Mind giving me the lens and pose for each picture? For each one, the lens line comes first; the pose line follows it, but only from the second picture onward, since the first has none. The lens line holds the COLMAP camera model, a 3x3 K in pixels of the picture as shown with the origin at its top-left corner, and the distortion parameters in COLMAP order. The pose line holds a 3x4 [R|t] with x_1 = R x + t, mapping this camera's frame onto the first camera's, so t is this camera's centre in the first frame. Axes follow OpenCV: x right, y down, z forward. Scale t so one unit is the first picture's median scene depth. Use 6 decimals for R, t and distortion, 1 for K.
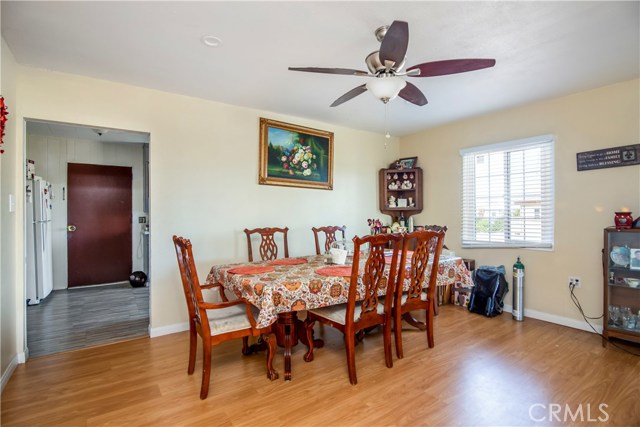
lens RADIAL K [[309.6, 0, 319.1], [0, 309.6, 213.2], [0, 0, 1]] dist [-0.021716, -0.000173]
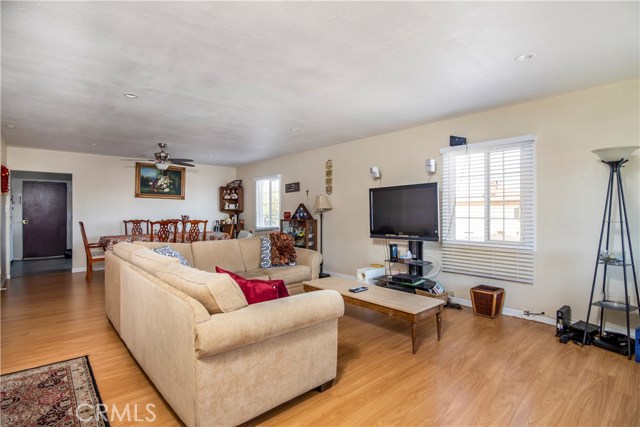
lens RADIAL K [[309.6, 0, 319.3], [0, 309.6, 211.4], [0, 0, 1]] dist [-0.021716, -0.000173]
pose [[0.992752, 0.000150, 0.120178, 0.638073], [-0.000253, 1.000000, 0.000845, -0.006885], [-0.120178, -0.000869, 0.992752, -0.923907]]
